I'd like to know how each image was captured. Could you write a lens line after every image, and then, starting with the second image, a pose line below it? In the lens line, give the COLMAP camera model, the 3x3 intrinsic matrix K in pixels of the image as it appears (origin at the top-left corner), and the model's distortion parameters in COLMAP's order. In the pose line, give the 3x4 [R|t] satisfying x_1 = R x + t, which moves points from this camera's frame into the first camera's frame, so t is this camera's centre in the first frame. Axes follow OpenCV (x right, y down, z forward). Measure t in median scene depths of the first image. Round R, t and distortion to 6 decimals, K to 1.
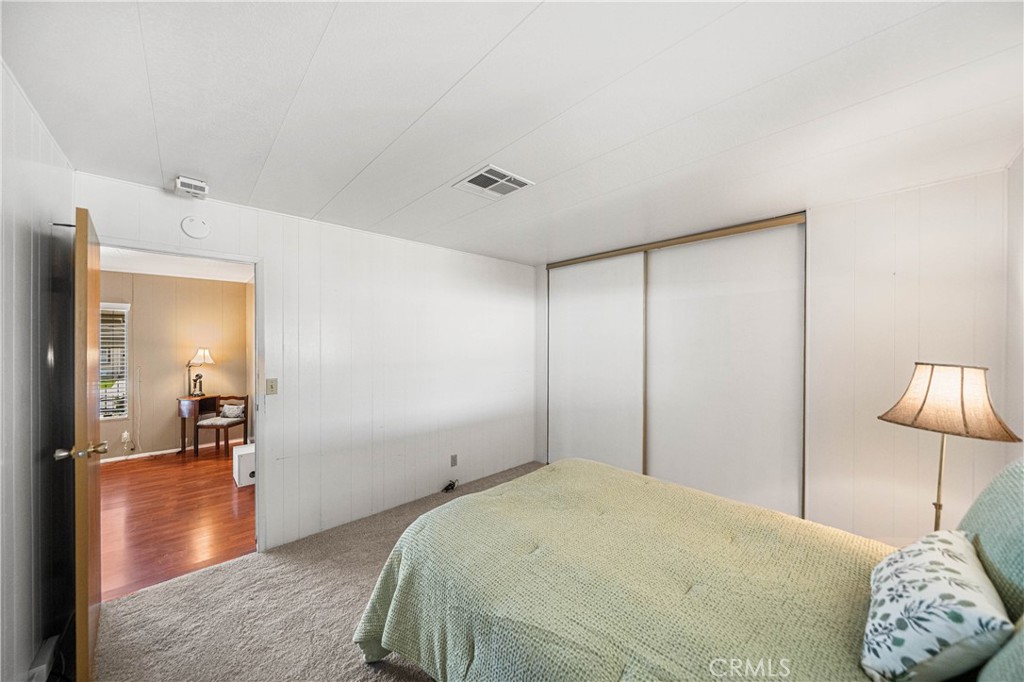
lens RADIAL K [[355.1, 0, 509.8], [0, 355.1, 342.6], [0, 0, 1]] dist [0.002168, 0.000028]
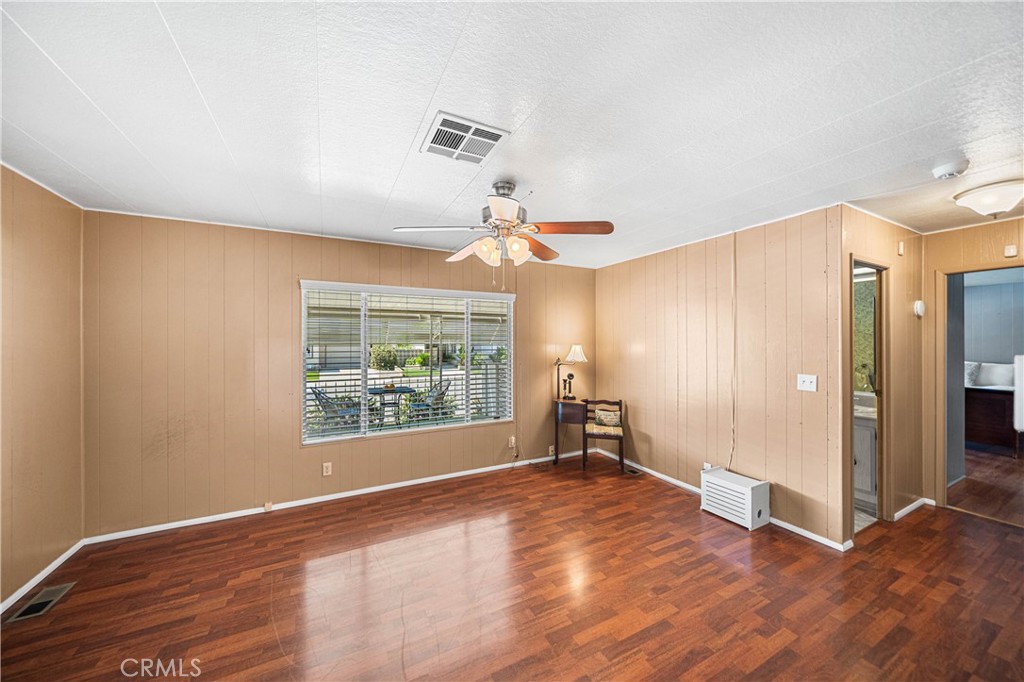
lens RADIAL K [[355.1, 0, 509.1], [0, 355.1, 339.5], [0, 0, 1]] dist [0.002168, 0.000028]
pose [[0.966400, 0.002001, -0.257036, -0.848131], [-0.002927, 0.999991, -0.003219, 0.008273], [0.257027, 0.003863, 0.966397, 0.125460]]
